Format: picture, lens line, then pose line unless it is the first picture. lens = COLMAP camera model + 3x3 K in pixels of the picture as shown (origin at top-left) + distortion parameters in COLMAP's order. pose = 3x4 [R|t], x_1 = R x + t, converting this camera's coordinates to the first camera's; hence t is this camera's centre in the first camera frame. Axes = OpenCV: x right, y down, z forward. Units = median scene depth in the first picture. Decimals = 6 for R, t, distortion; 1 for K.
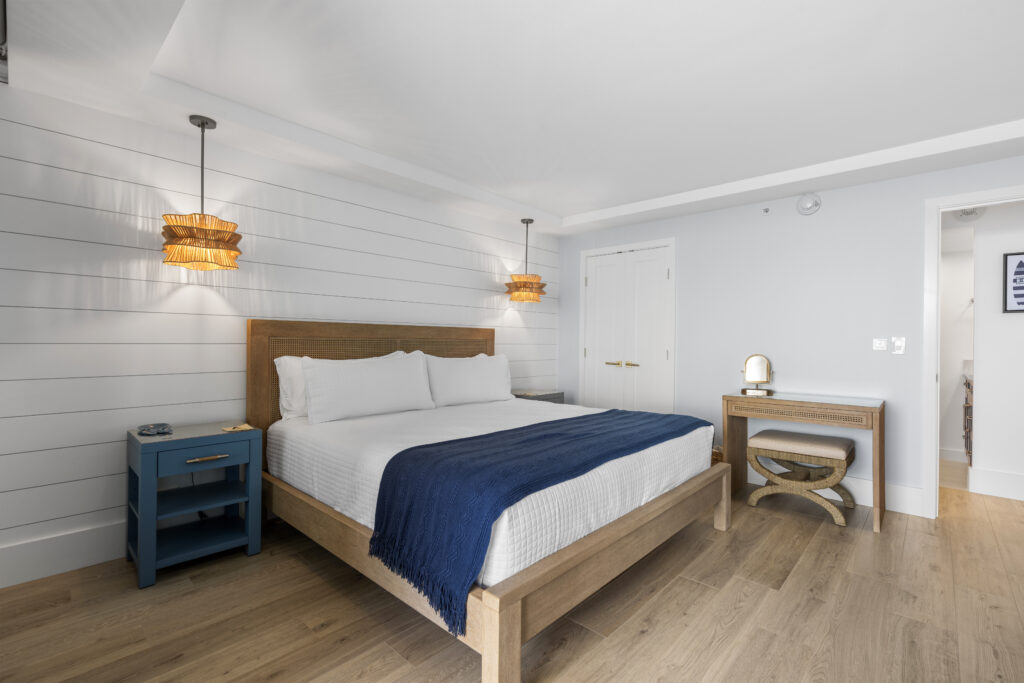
lens RADIAL K [[462.1, 0, 507.5], [0, 462.1, 340.1], [0, 0, 1]] dist [0.004166, 0.000531]
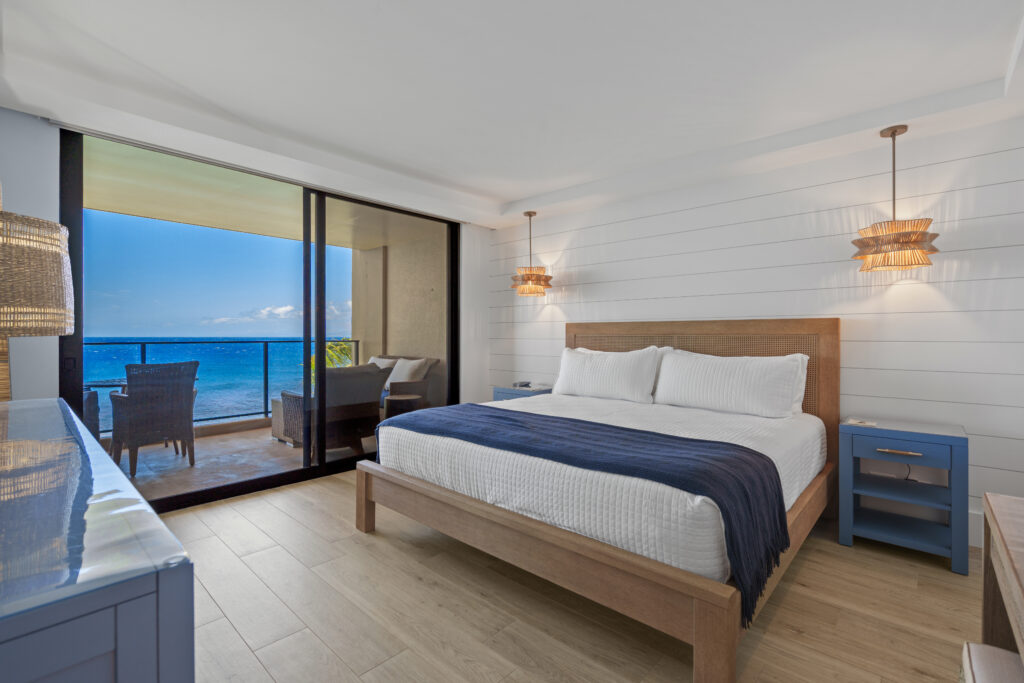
lens RADIAL K [[462.1, 0, 507.0], [0, 462.1, 339.5], [0, 0, 1]] dist [0.004166, 0.000531]
pose [[-0.000449, -0.006303, -0.999980, 1.094980], [-0.006954, 0.999956, -0.006300, 0.023001], [0.999976, 0.006951, -0.000493, 0.907411]]
